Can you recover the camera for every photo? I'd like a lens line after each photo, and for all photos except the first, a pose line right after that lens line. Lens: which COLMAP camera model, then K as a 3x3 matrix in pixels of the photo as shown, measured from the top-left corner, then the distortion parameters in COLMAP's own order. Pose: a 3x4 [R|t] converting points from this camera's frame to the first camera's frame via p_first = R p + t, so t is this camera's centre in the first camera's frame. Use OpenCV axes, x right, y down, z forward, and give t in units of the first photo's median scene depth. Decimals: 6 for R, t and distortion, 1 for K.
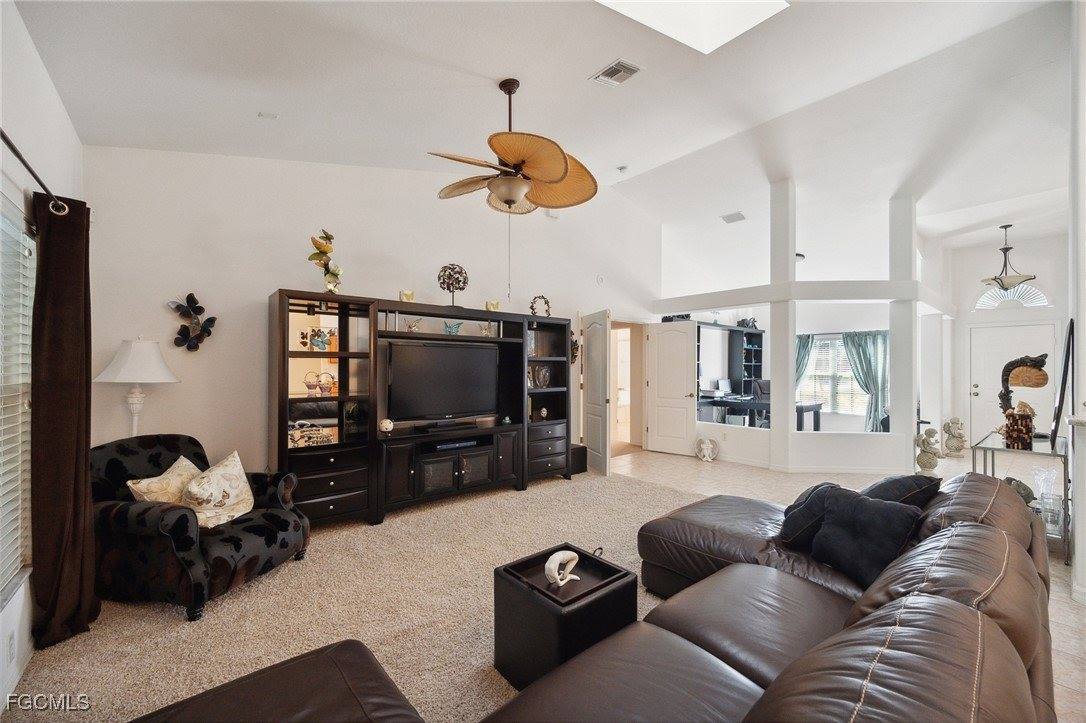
lens RADIAL K [[434.0, 0, 546.2], [0, 434.0, 364.6], [0, 0, 1]] dist [-0.000981, -0.000149]
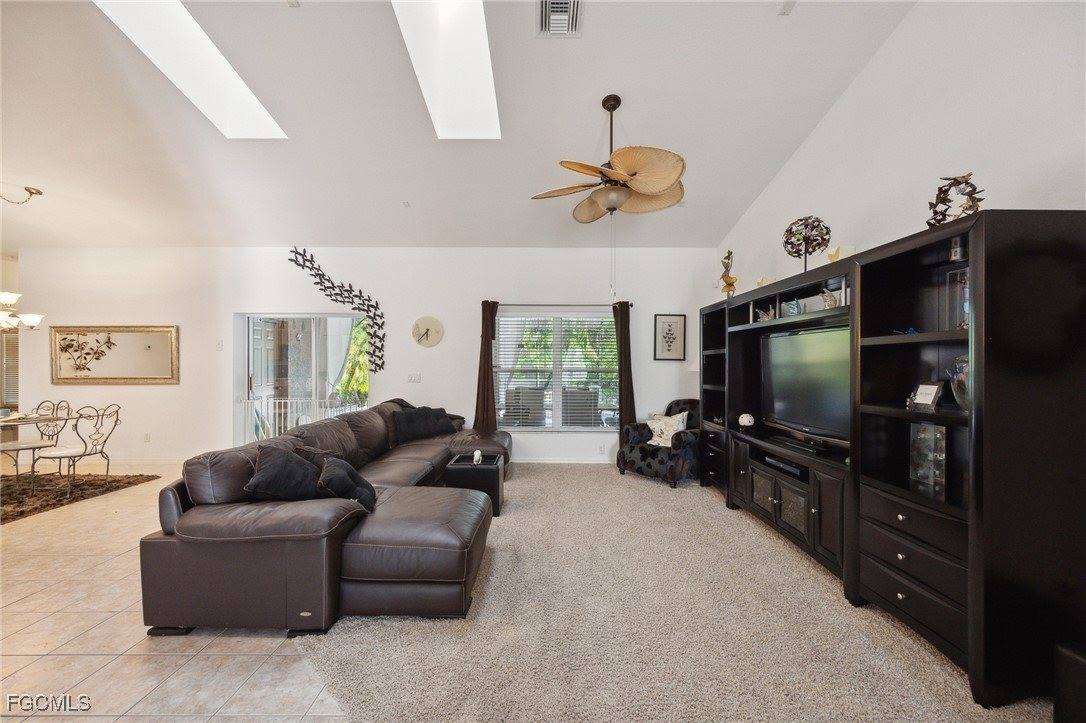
lens RADIAL K [[434.0, 0, 546.2], [0, 434.0, 364.6], [0, 0, 1]] dist [-0.000981, -0.000149]
pose [[-0.648329, -0.002129, -0.761357, 0.767534], [-0.003308, 0.999995, 0.000020, 0.015507], [0.761353, 0.002531, -0.648333, 1.438889]]
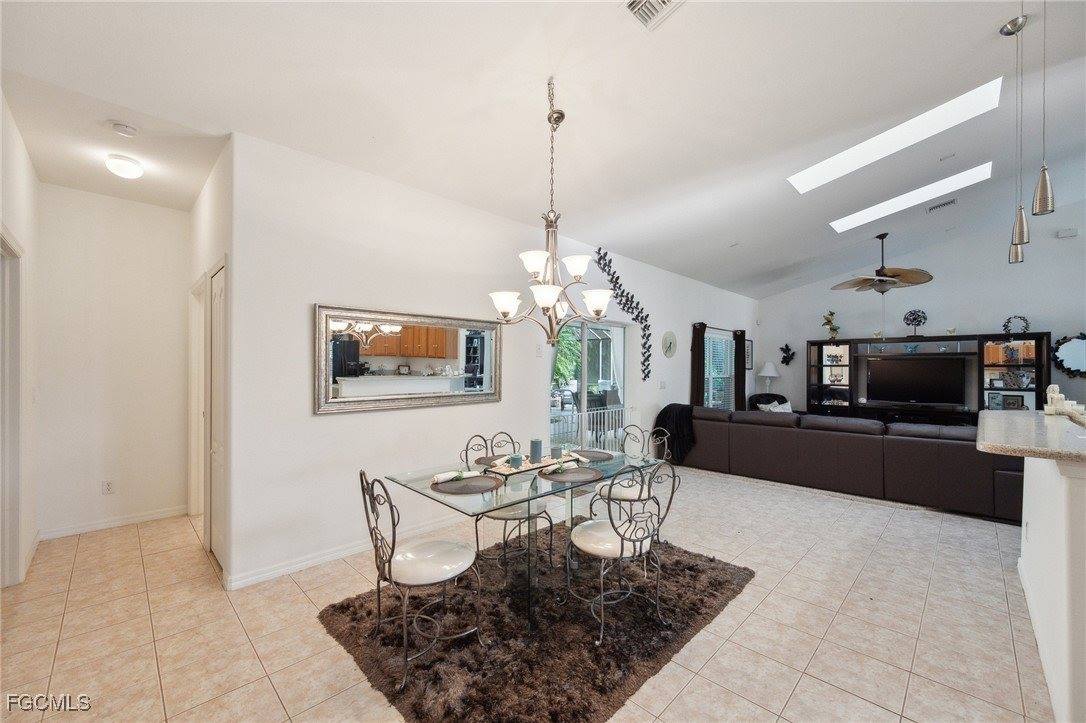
lens RADIAL K [[434.0, 0, 546.2], [0, 434.0, 364.6], [0, 0, 1]] dist [-0.000981, -0.000149]
pose [[0.094201, -0.015203, -0.995437, 1.652706], [-0.002191, 0.999878, -0.015478, 0.009980], [0.995551, 0.003639, 0.094156, -0.716837]]
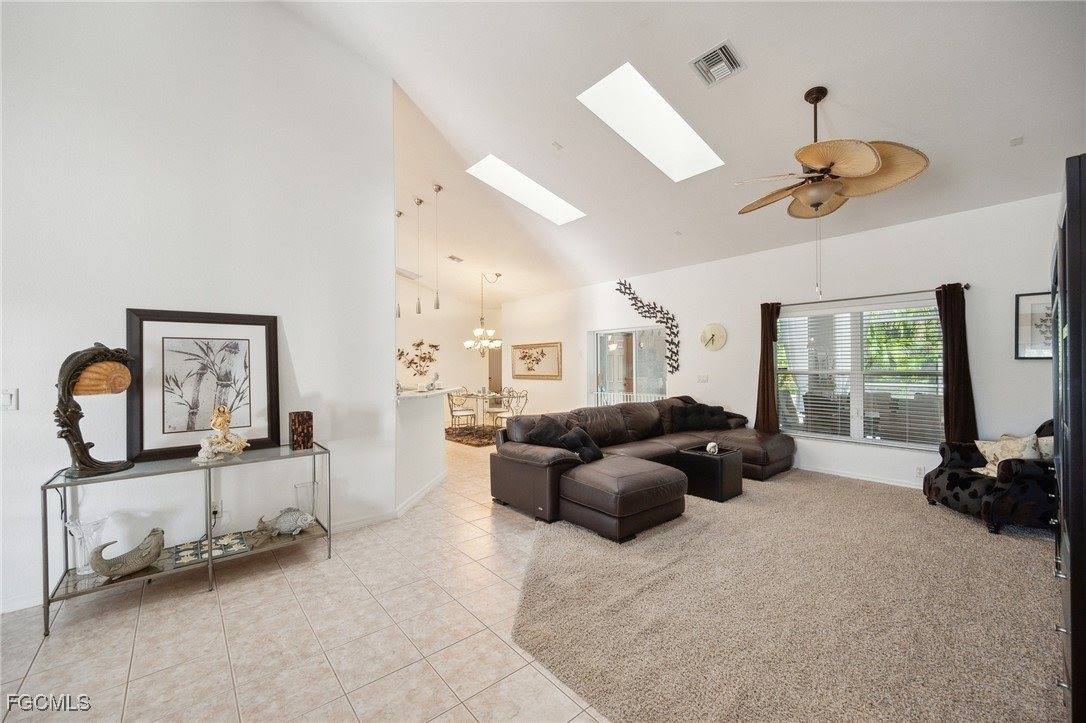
lens RADIAL K [[432.1, 0, 543.3], [0, 432.1, 364.0], [0, 0, 1]] dist [-0.000124, -0.000103]
pose [[-0.999999, 0.001446, -0.000001, 0.519618], [0.001446, 0.999989, -0.004567, 0.012721], [-0.000006, -0.004567, -0.999990, 1.854792]]
